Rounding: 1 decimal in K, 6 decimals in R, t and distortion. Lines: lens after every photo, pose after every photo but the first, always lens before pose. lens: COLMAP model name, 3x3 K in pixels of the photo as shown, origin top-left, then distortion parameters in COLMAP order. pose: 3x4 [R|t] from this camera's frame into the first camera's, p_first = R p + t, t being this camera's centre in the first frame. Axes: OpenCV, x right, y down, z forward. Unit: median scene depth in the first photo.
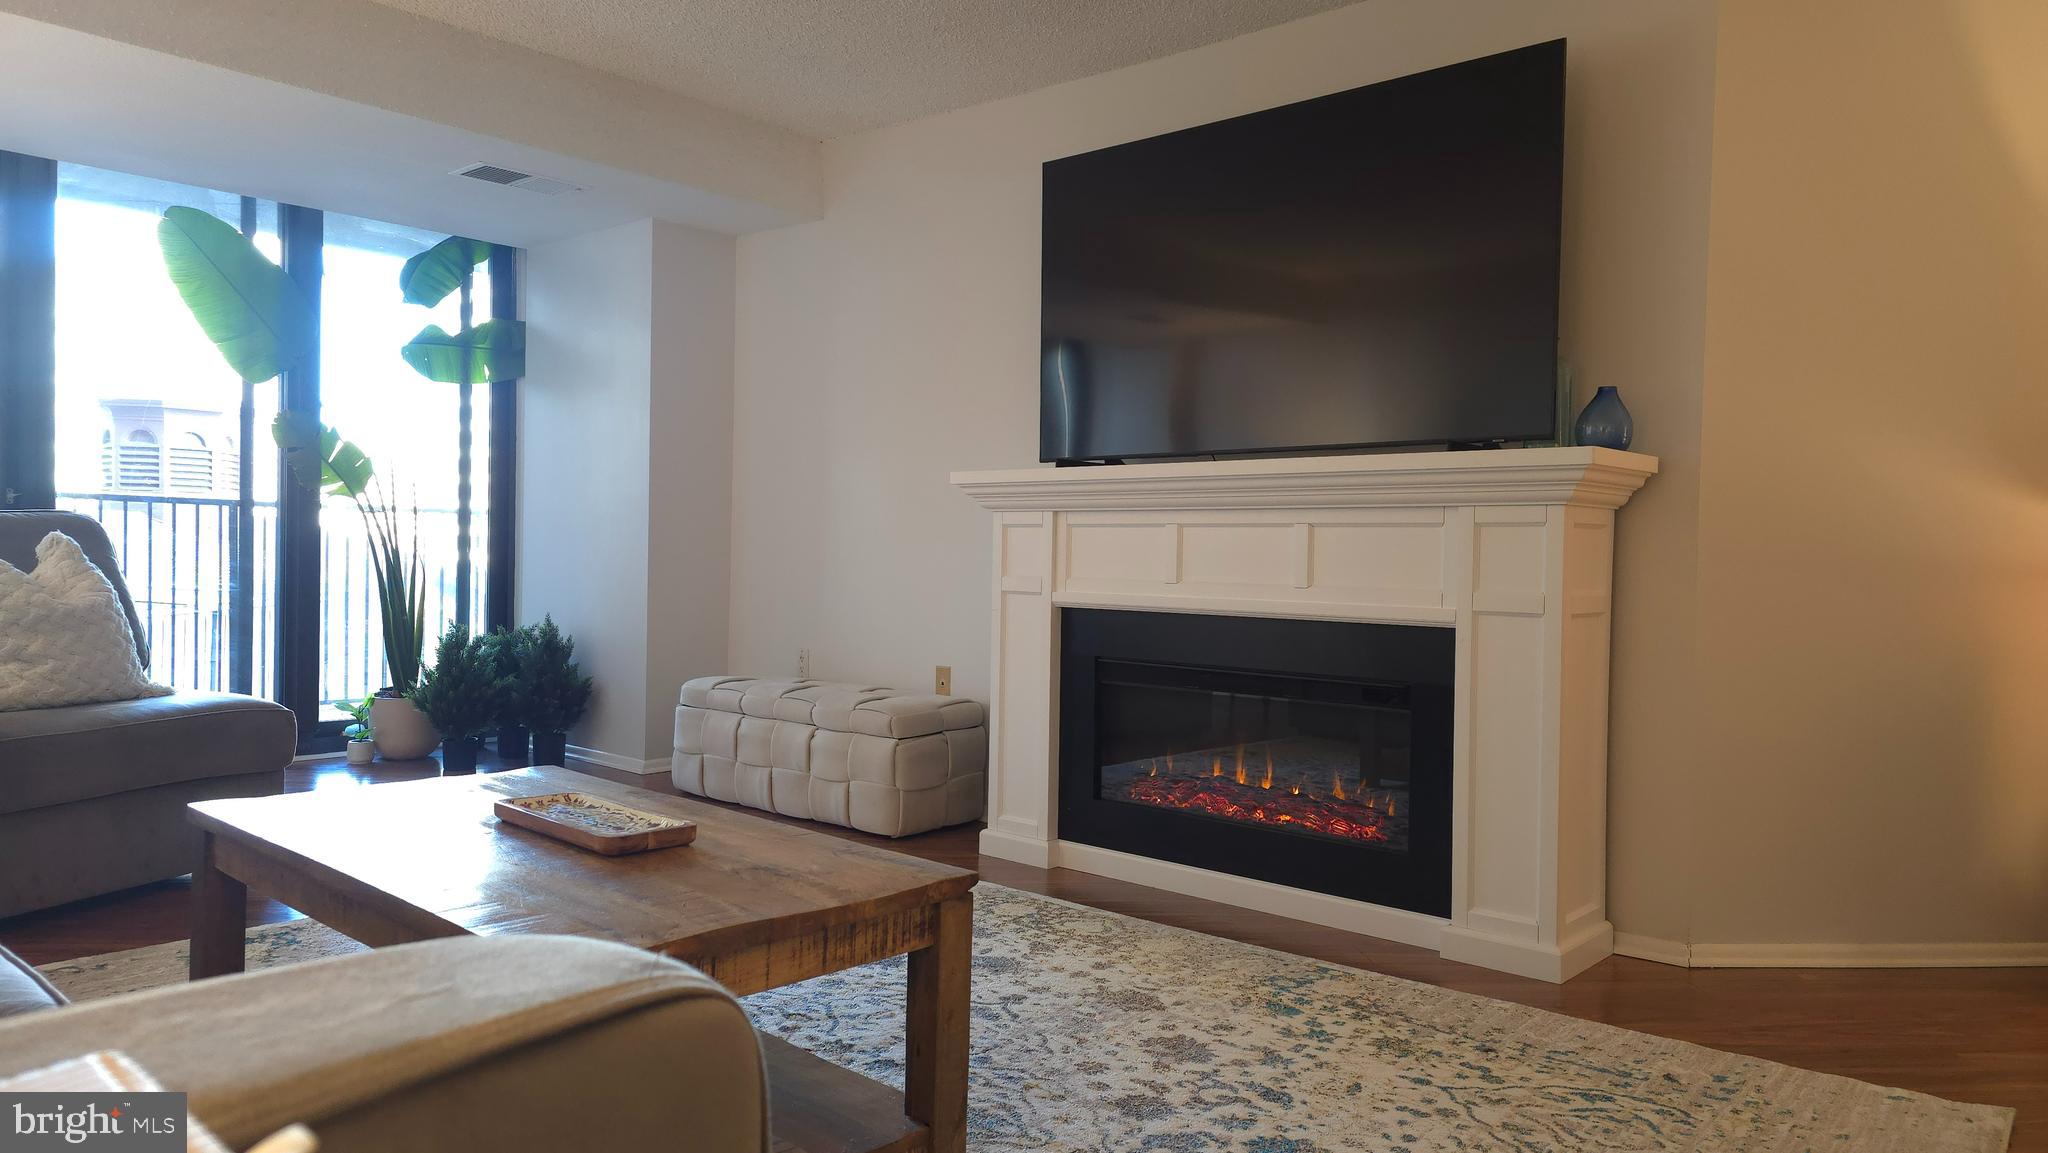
lens RADIAL K [[1357.6, 0, 1019.3], [0, 1357.6, 592.6], [0, 0, 1]] dist [0.080949, -0.086677]
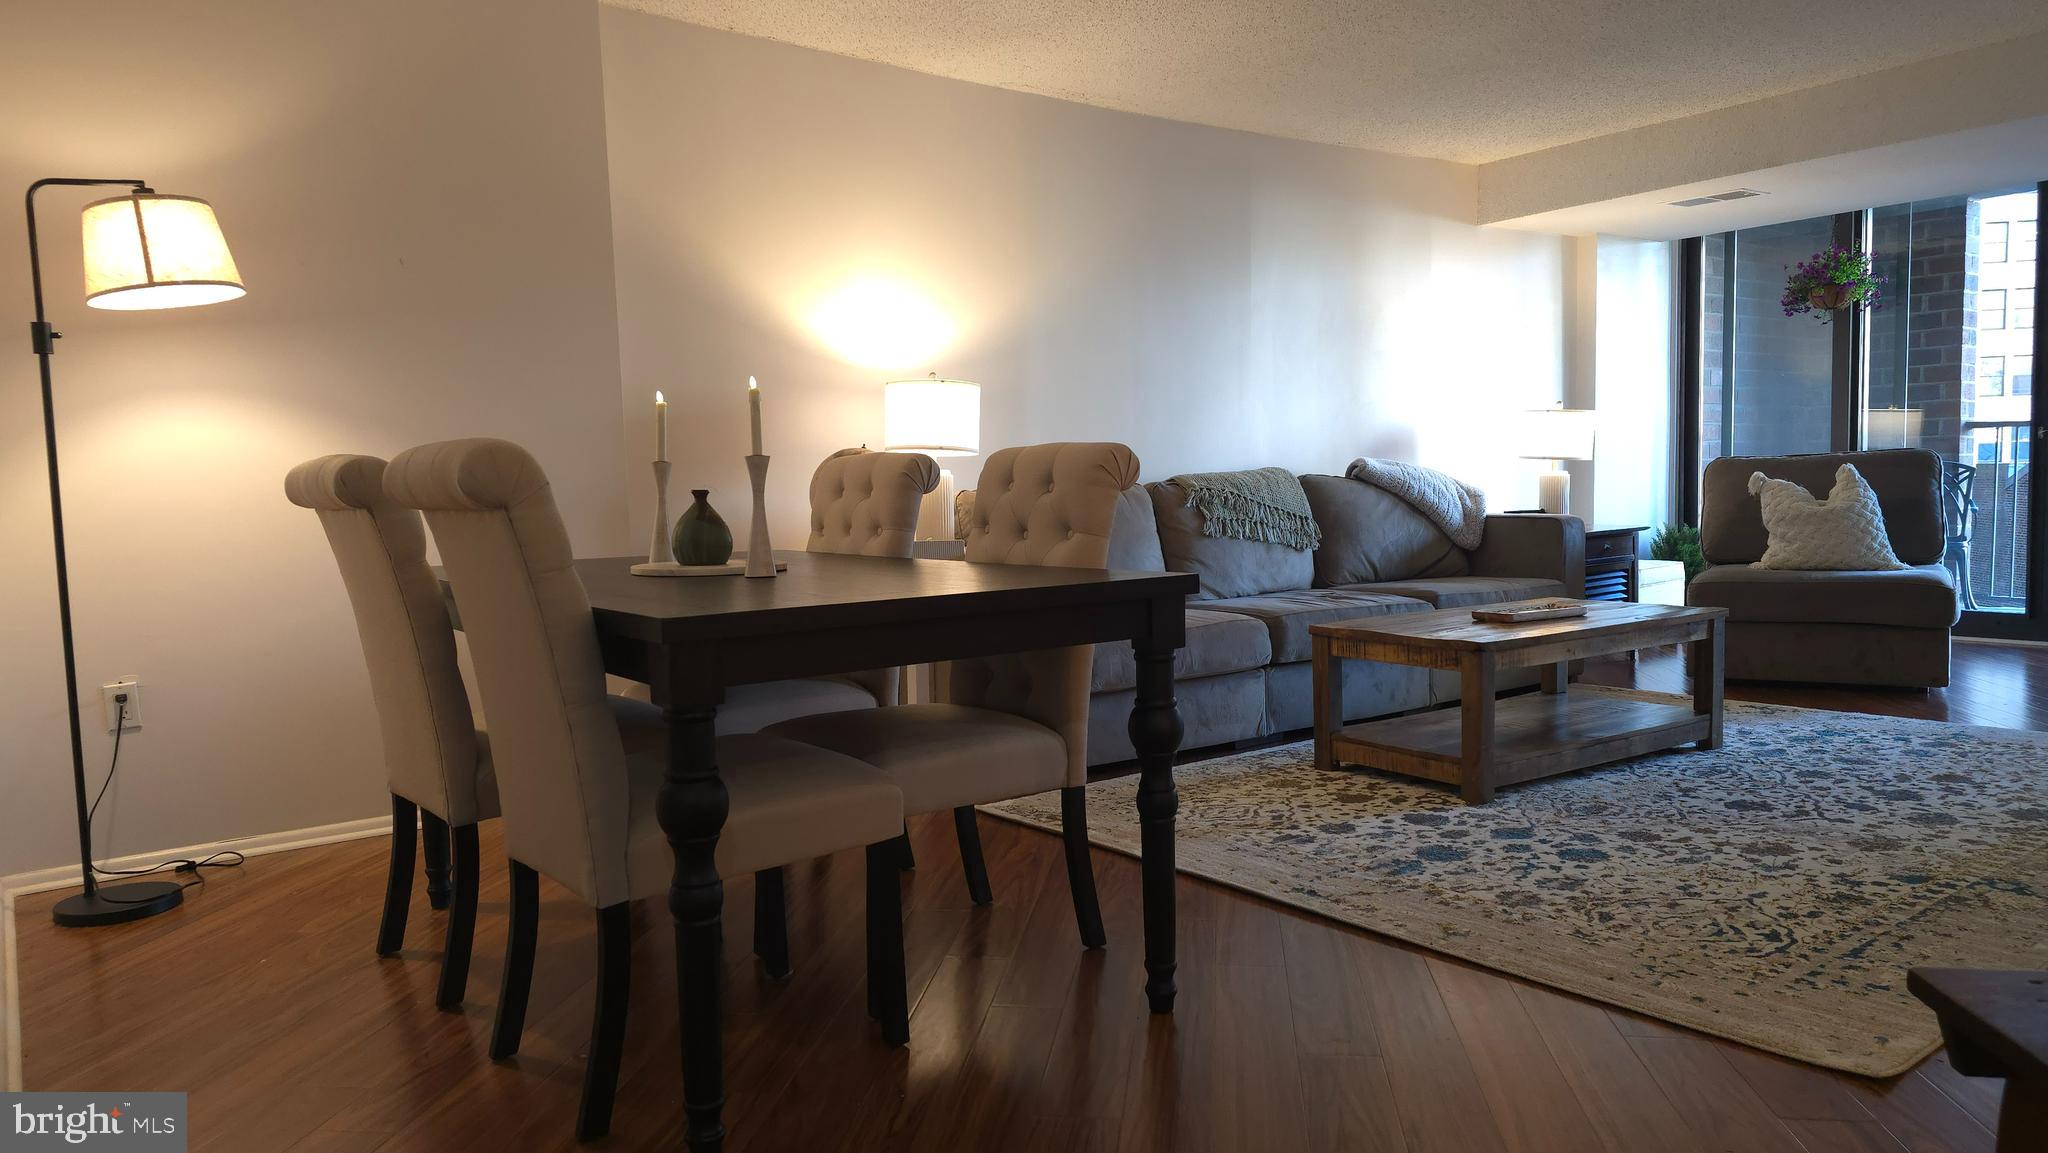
lens RADIAL K [[1357.6, 0, 1019.3], [0, 1357.6, 592.6], [0, 0, 1]] dist [0.080949, -0.086677]
pose [[-0.223520, 0.064124, -0.972588, 1.538721], [0.001204, 0.997851, 0.065513, 0.000404], [0.974699, 0.013473, -0.223117, 0.589272]]
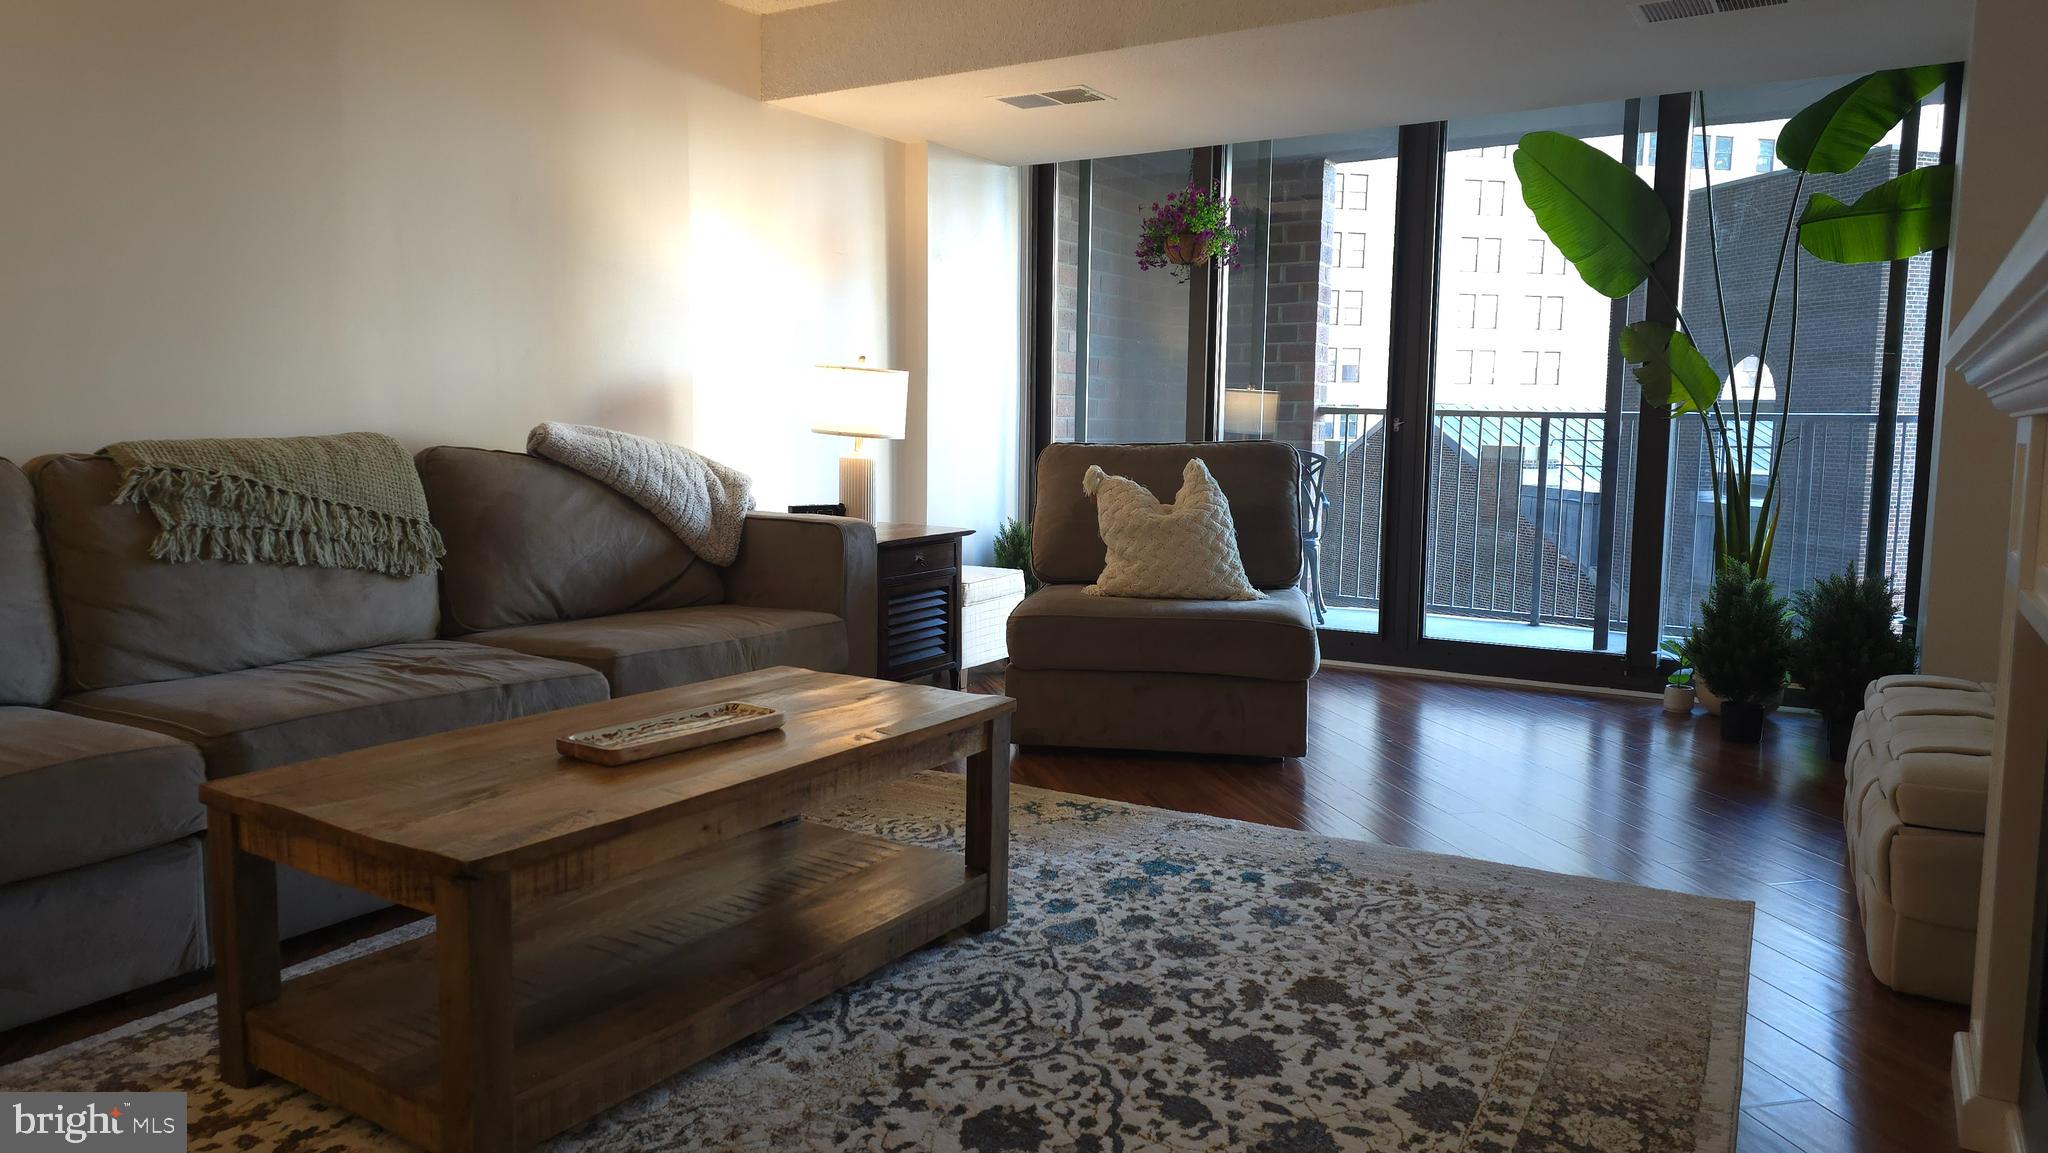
lens RADIAL K [[1357.6, 0, 1019.3], [0, 1357.6, 592.6], [0, 0, 1]] dist [0.080949, -0.086677]
pose [[0.166722, 0.099691, -0.980951, 0.670428], [-0.028702, 0.994945, 0.096235, -0.050949], [0.985586, 0.012111, 0.168741, 0.899832]]
